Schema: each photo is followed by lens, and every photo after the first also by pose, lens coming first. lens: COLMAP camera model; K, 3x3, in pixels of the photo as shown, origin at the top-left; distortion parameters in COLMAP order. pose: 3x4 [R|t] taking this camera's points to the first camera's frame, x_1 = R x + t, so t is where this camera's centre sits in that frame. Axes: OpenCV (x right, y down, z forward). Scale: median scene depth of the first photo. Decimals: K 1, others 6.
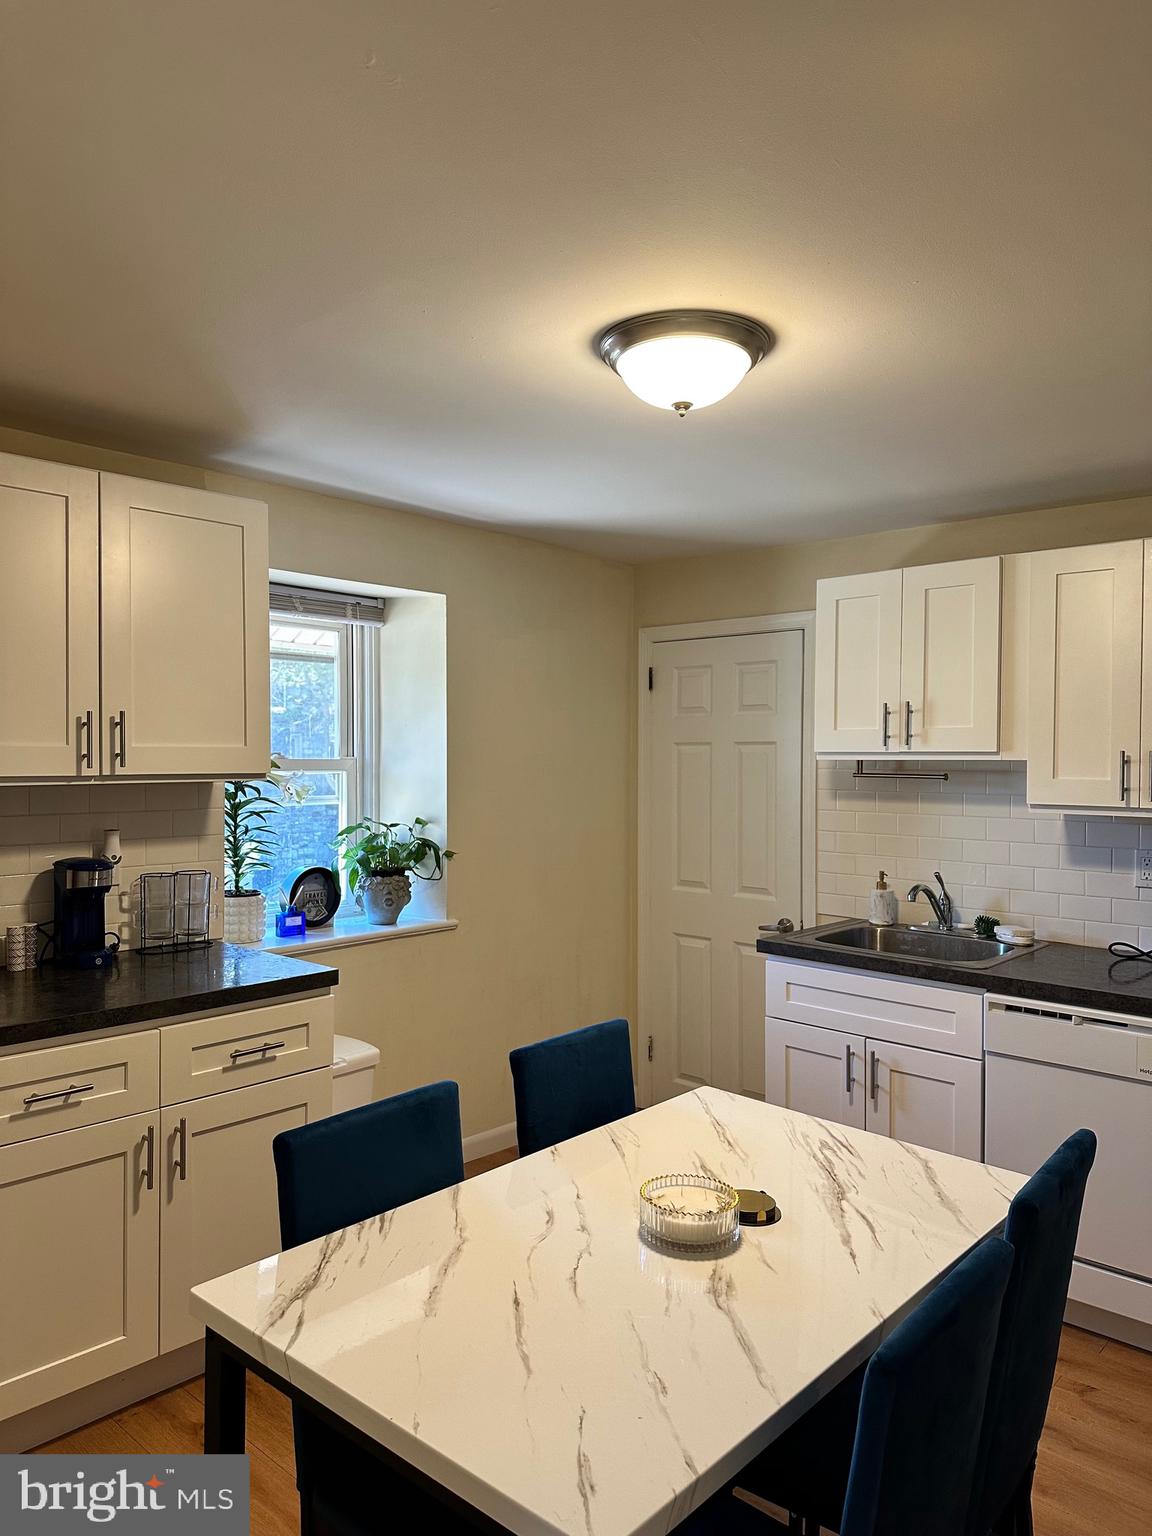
lens RADIAL K [[1066.8, 0, 569.5], [0, 1066.8, 772.7], [0, 0, 1]] dist [0.083802, -0.105247]
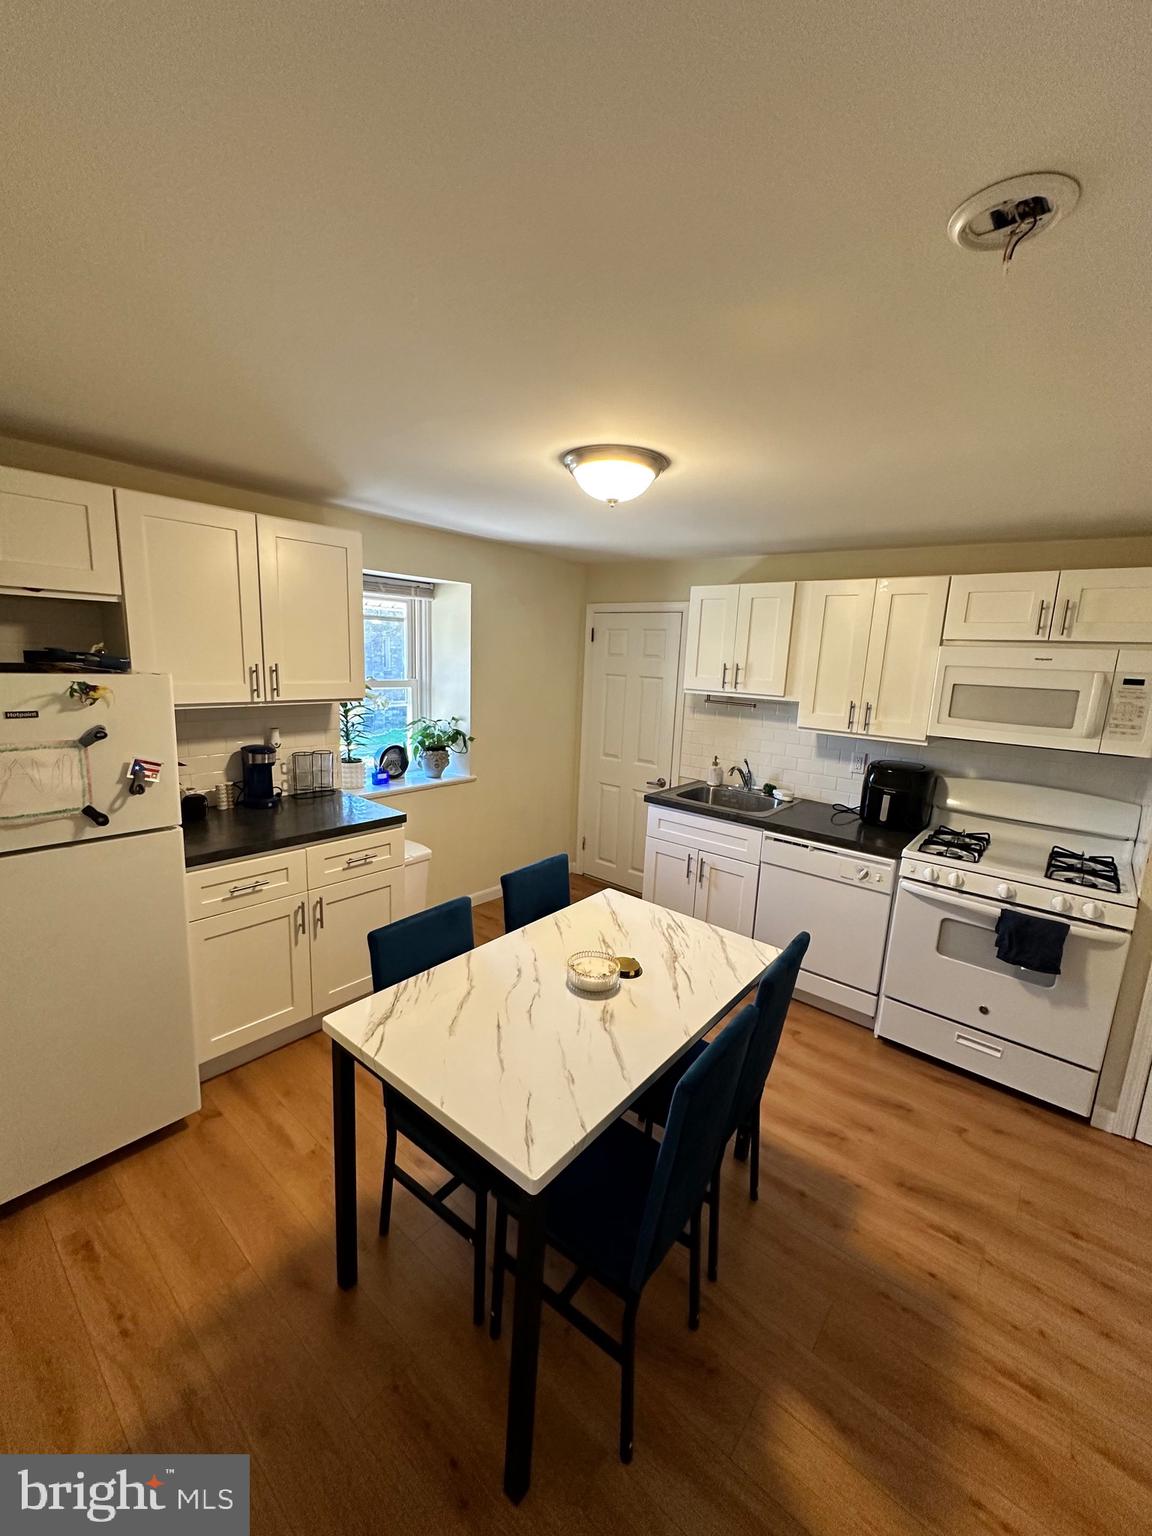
lens RADIAL K [[611.1, 0, 572.7], [0, 611.1, 765.6], [0, 0, 1]] dist [0.002401, 0.001161]
pose [[0.998530, 0.028040, 0.046375, 0.007907], [-0.035413, 0.985368, 0.166720, -0.063100], [-0.041022, -0.168117, 0.984913, 0.008316]]
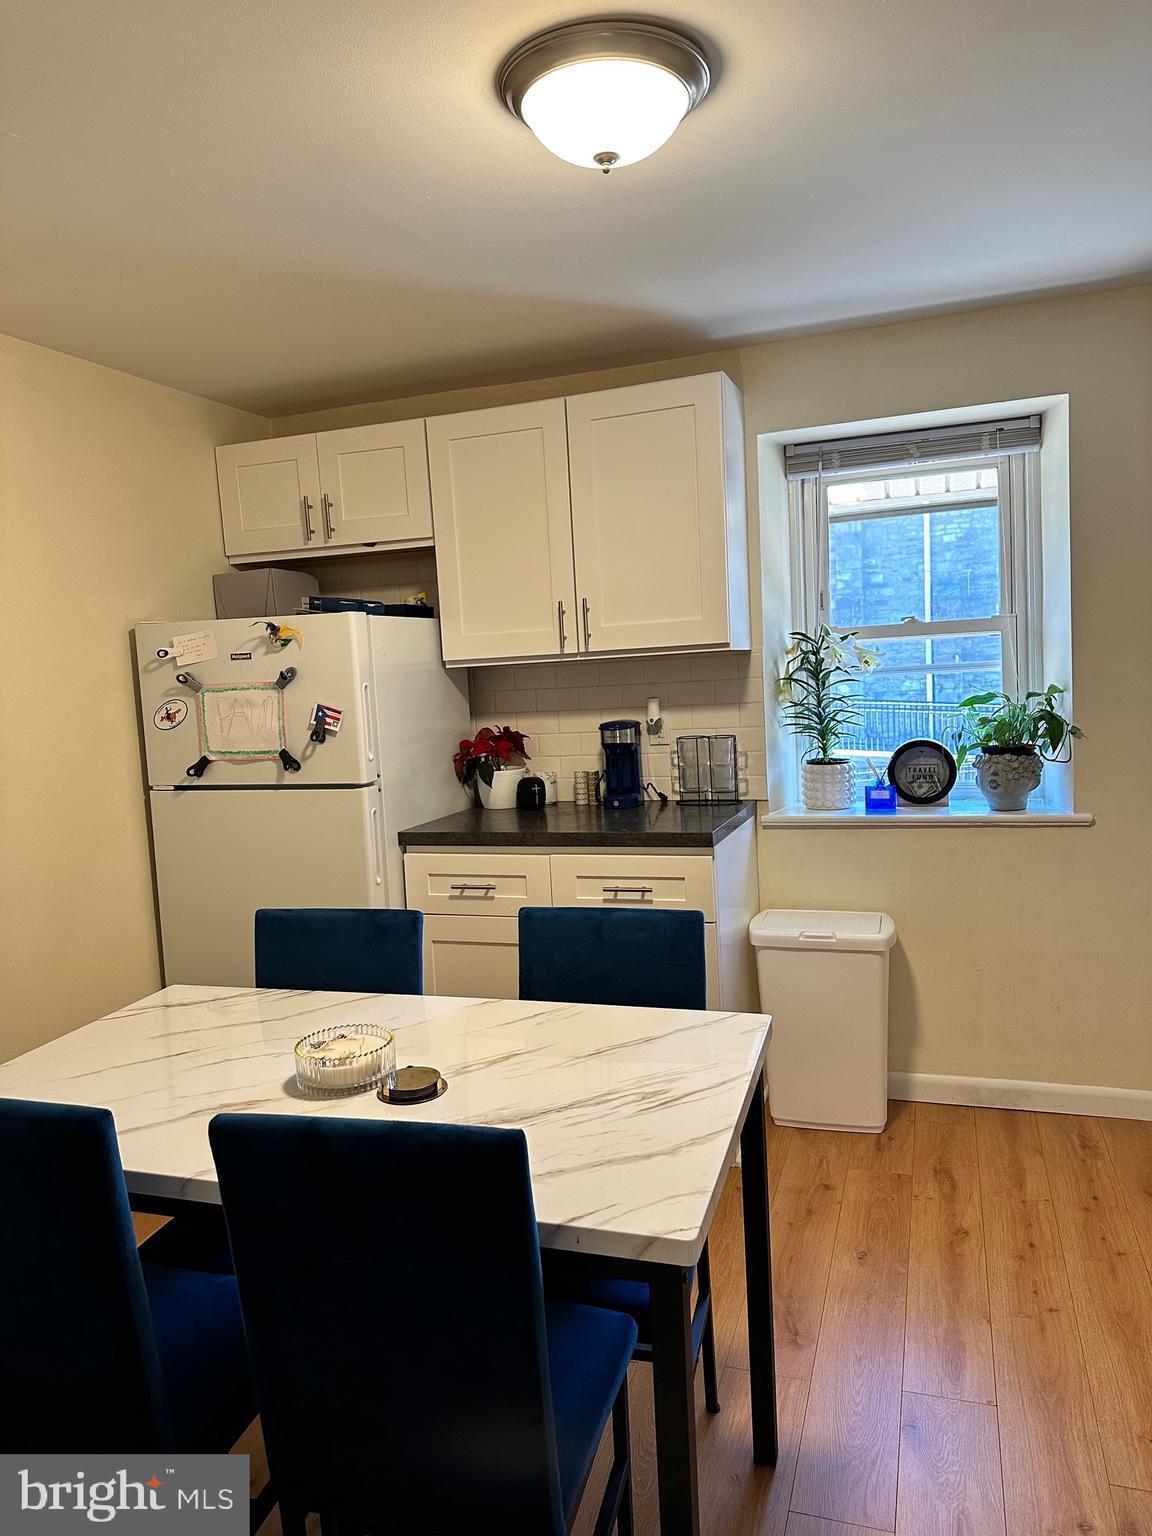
lens RADIAL K [[1066.8, 0, 572.8], [0, 1066.8, 776.2], [0, 0, 1]] dist [0.083802, -0.105247]
pose [[0.400293, 0.062330, -0.914265, 0.569800], [0.041306, 0.995443, 0.085949, 0.031708], [0.915456, -0.072169, 0.395895, 0.416708]]
